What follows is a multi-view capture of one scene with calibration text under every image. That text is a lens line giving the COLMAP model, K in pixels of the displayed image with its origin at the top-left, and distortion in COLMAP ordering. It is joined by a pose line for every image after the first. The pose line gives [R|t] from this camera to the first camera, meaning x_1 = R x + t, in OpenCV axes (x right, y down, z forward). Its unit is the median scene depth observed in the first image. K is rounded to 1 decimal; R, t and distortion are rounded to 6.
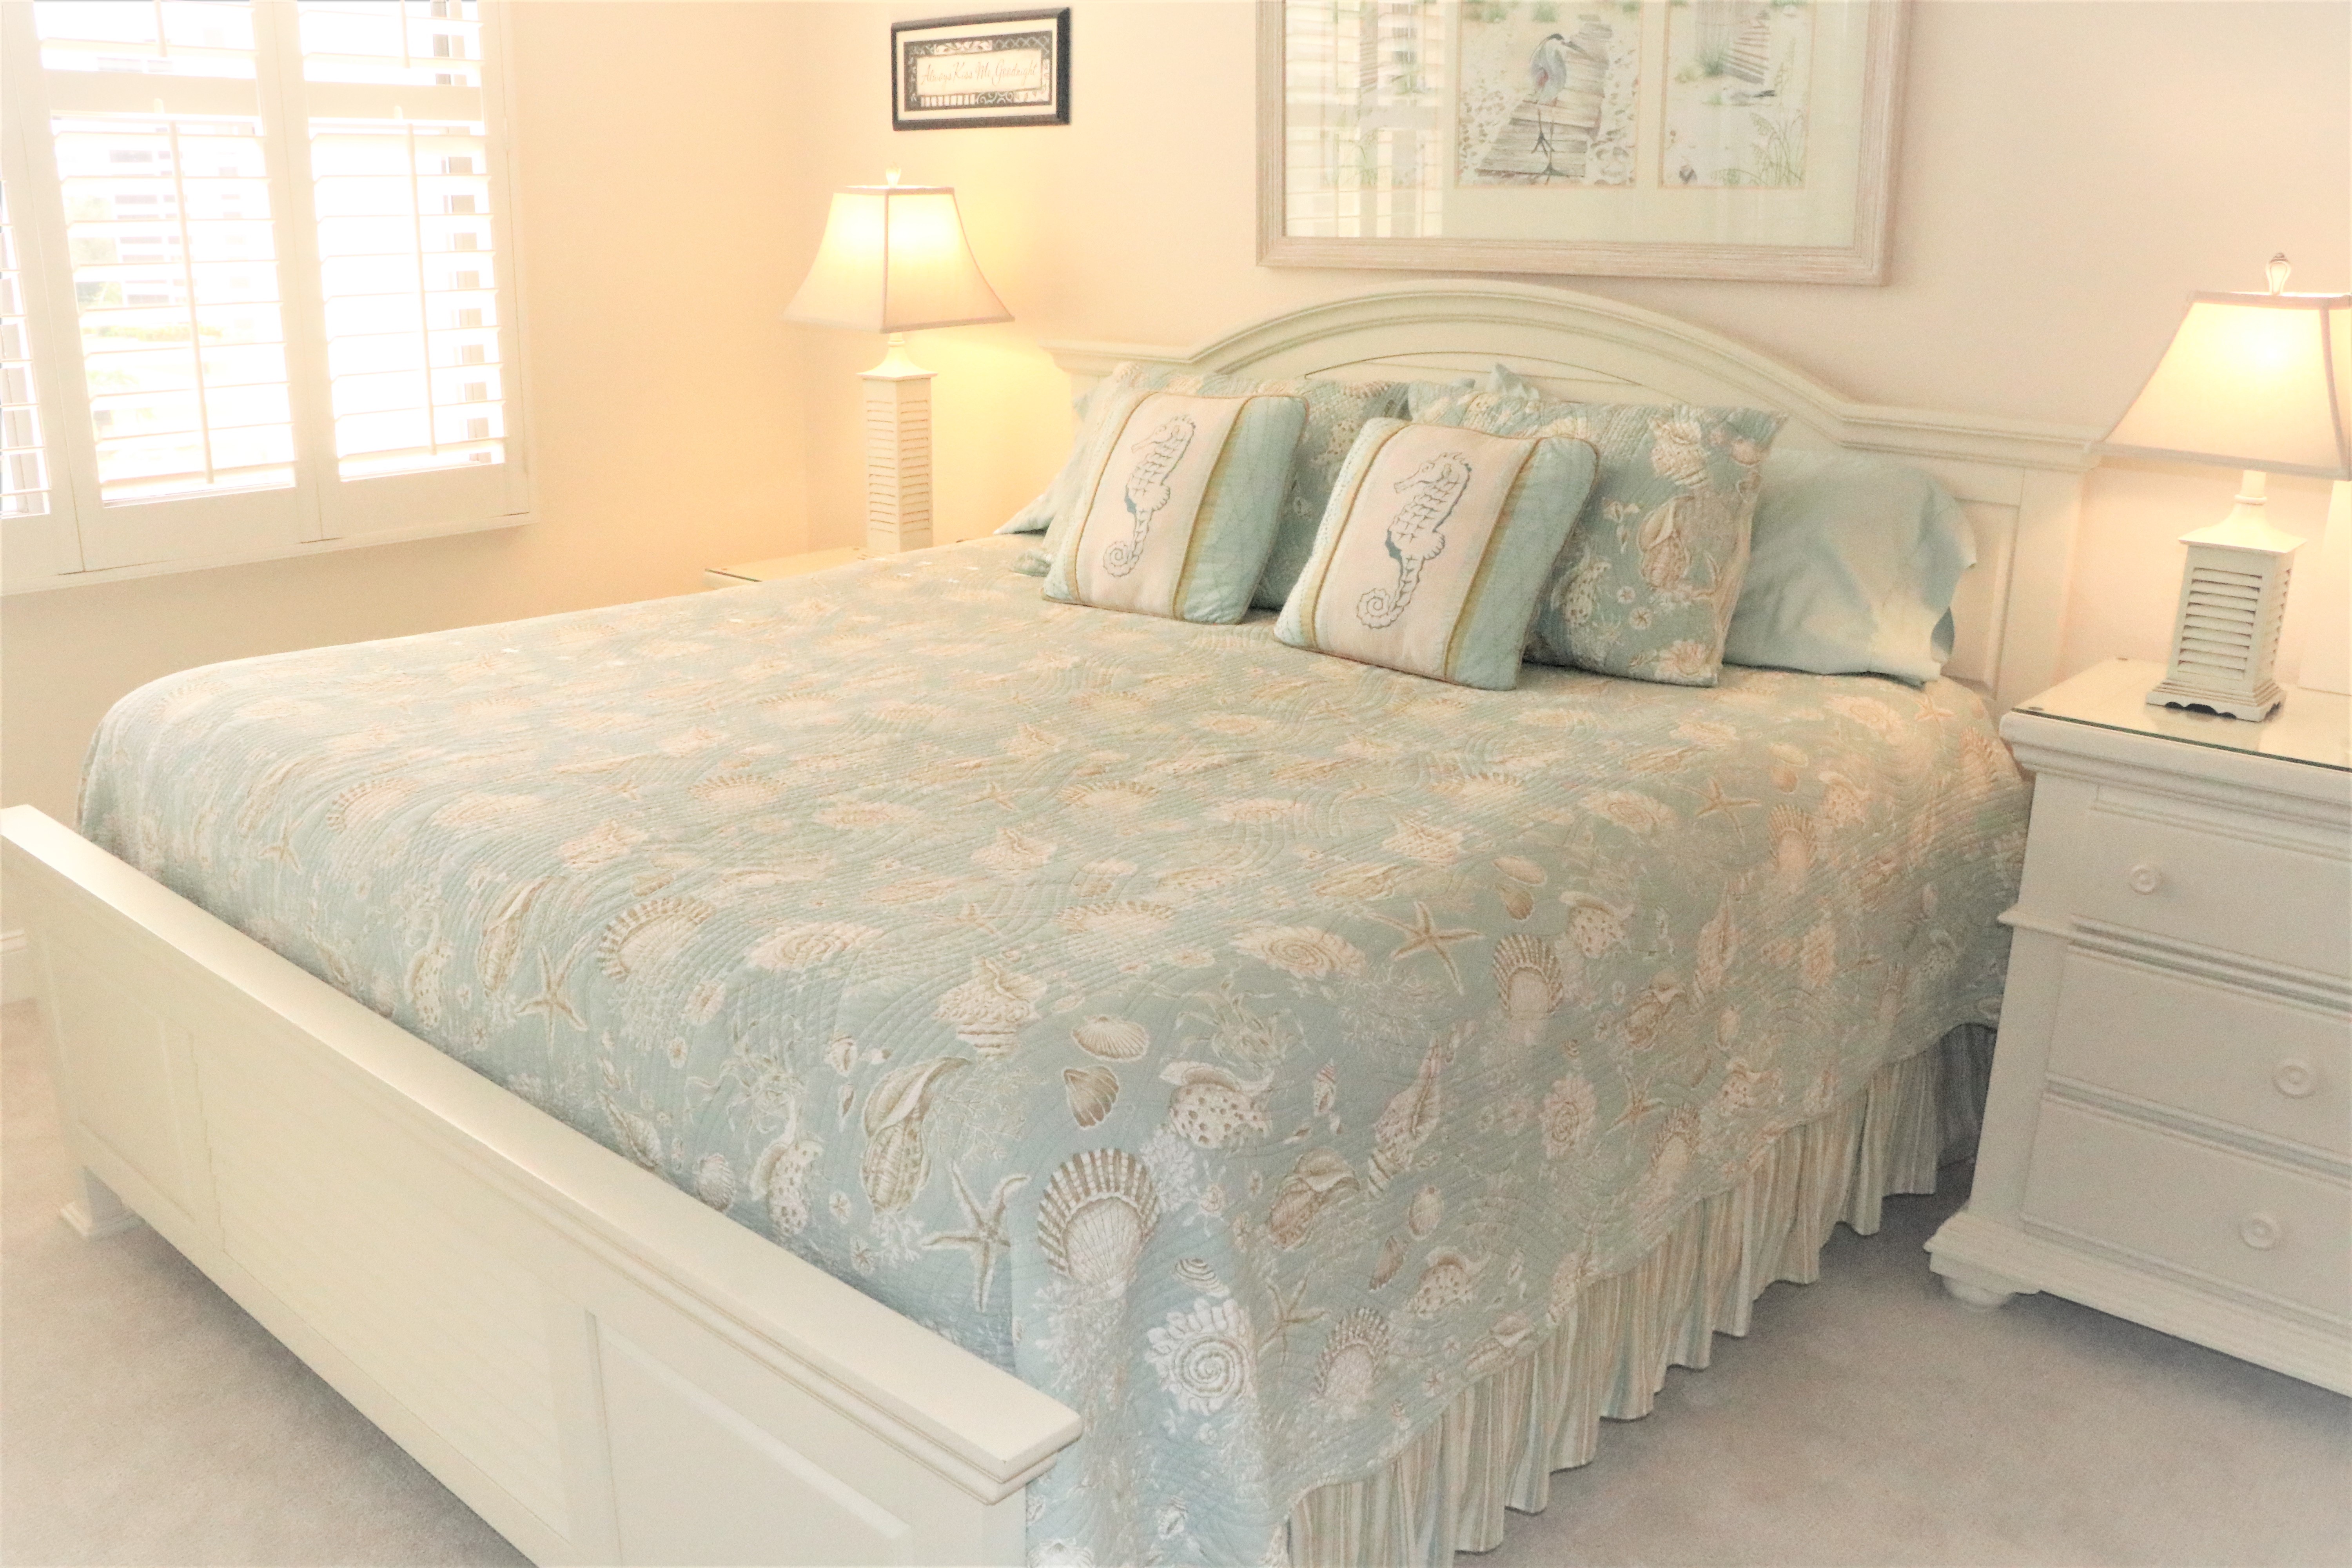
lens RADIAL K [[1983.6, 0, 1092.1], [0, 1983.6, 819.8], [0, 0, 1]] dist [-0.179718, 0.165312]
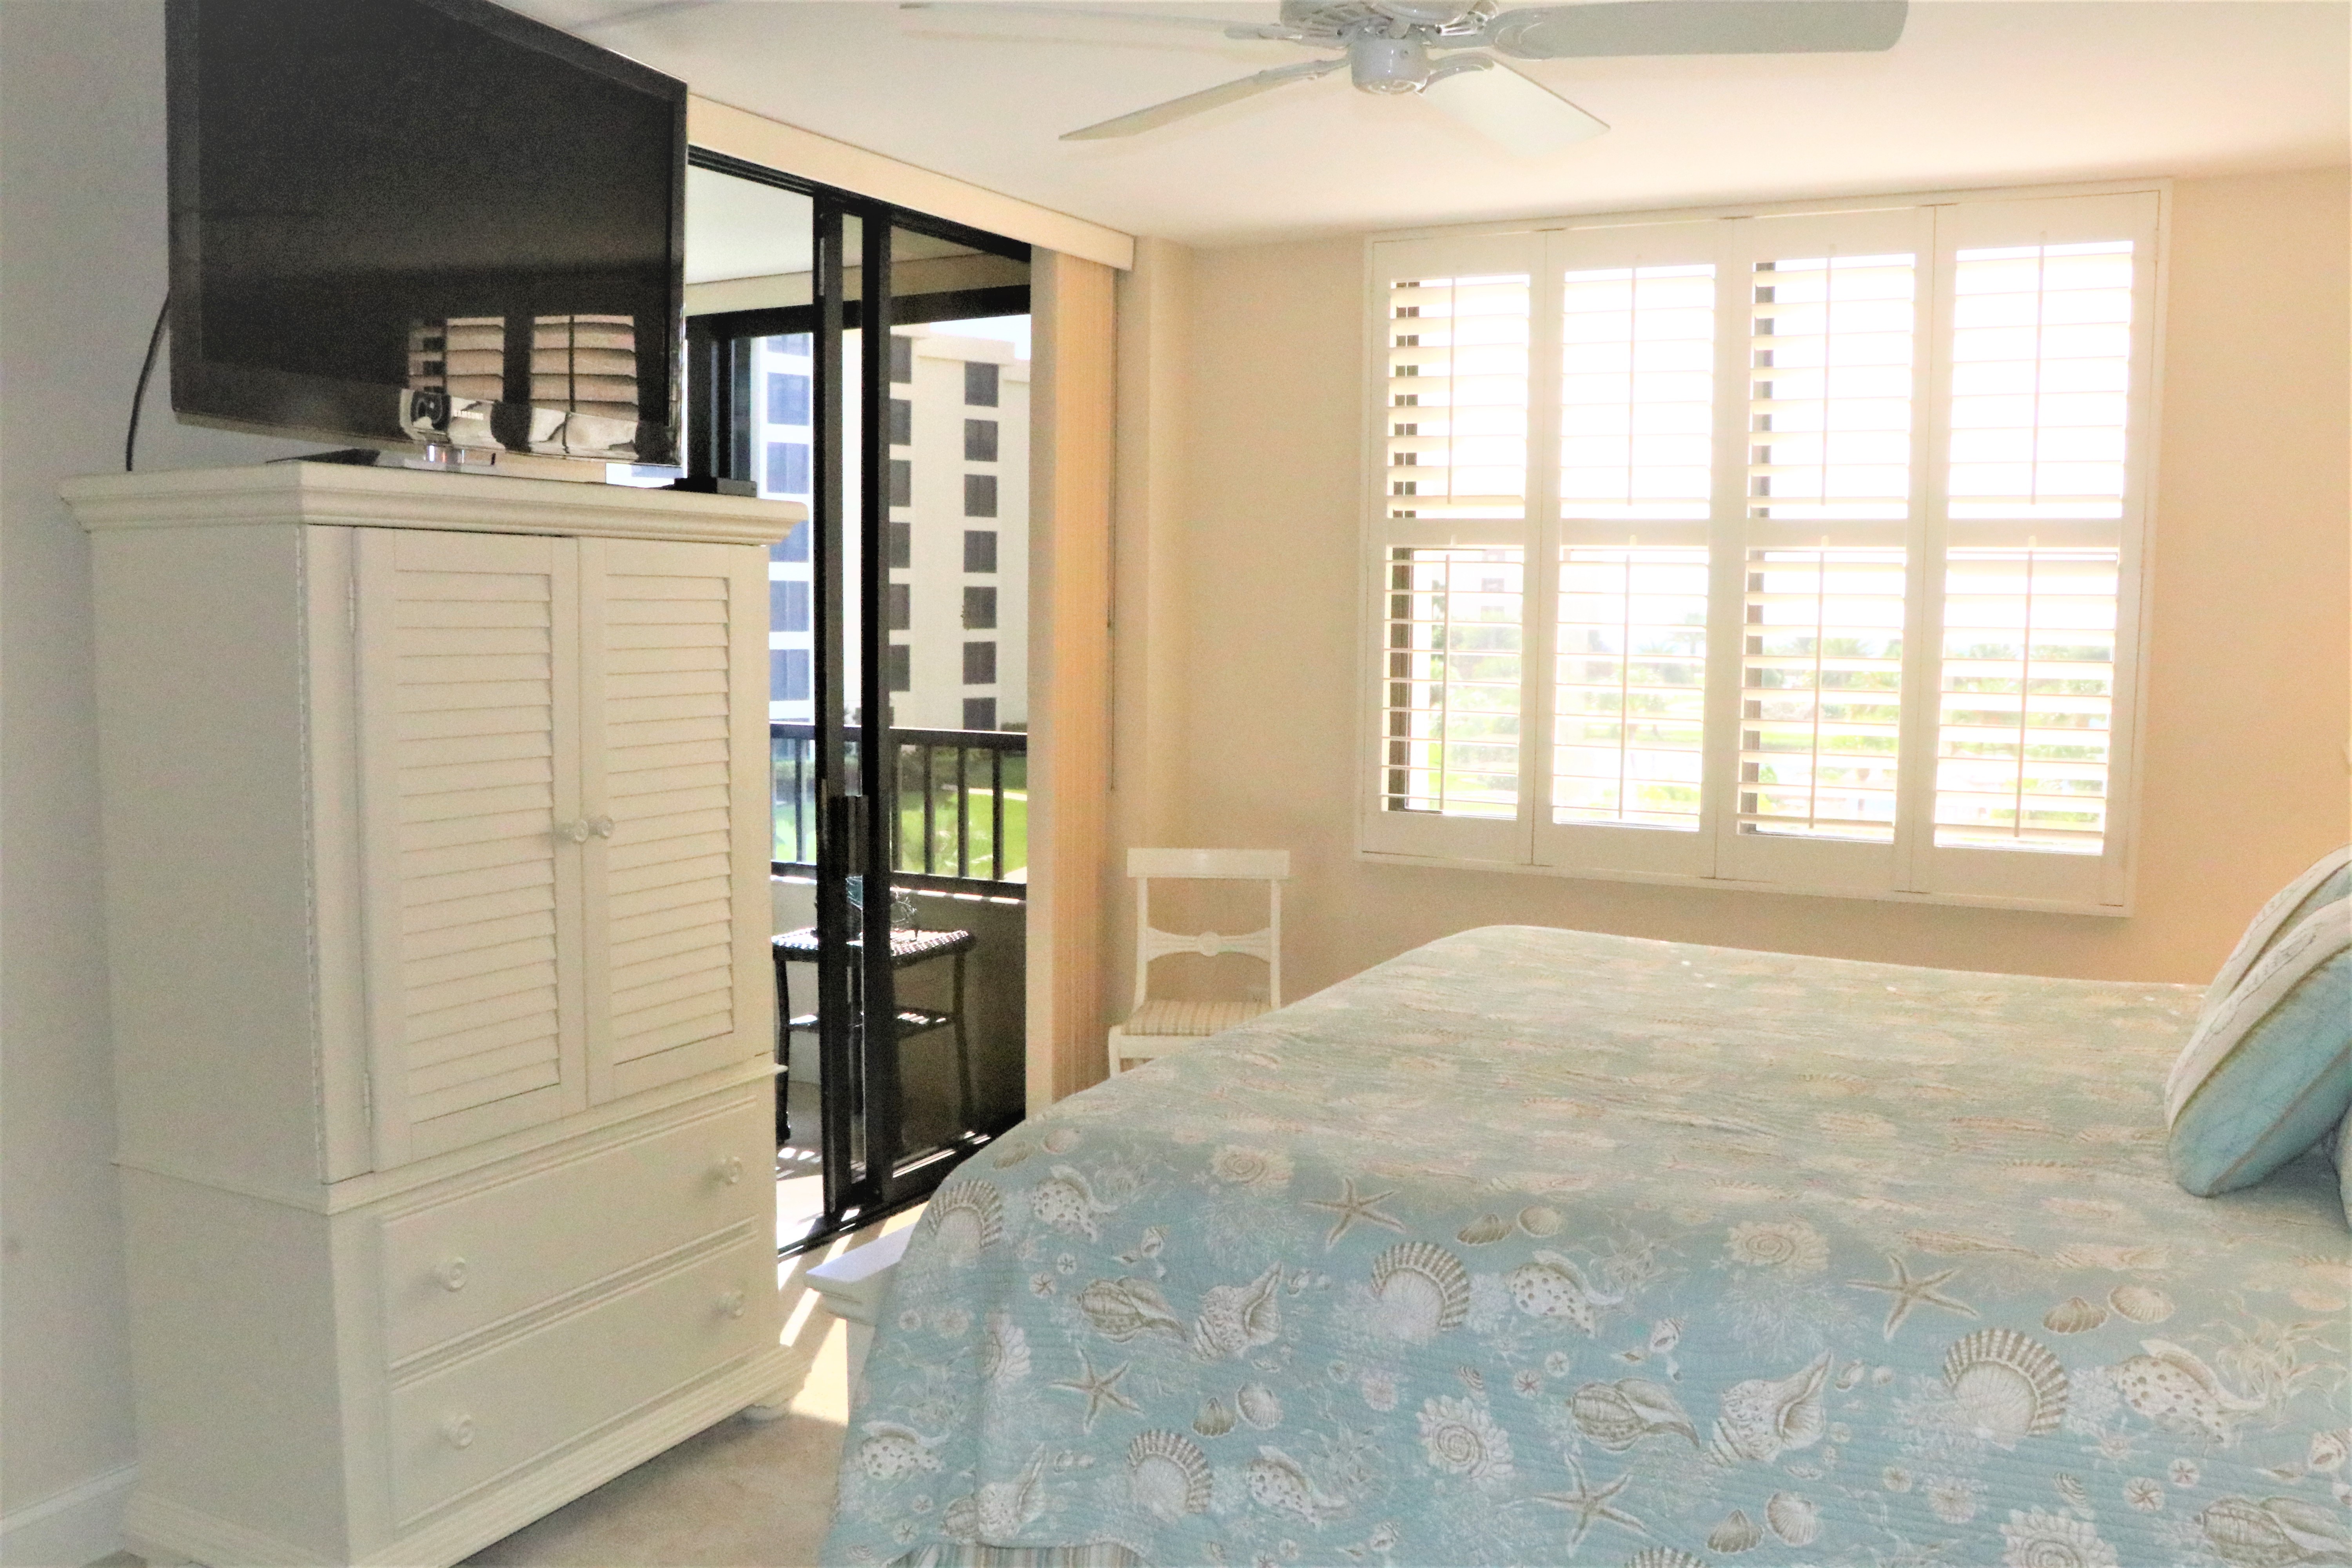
lens RADIAL K [[1983.6, 0, 1168.8], [0, 1983.6, 791.6], [0, 0, 1]] dist [-0.179718, 0.165312]
pose [[0.250542, 0.083727, -0.964478, 1.019633], [-0.292067, 0.956371, 0.007153, -0.127341], [0.922998, 0.279900, 0.264065, 0.397259]]
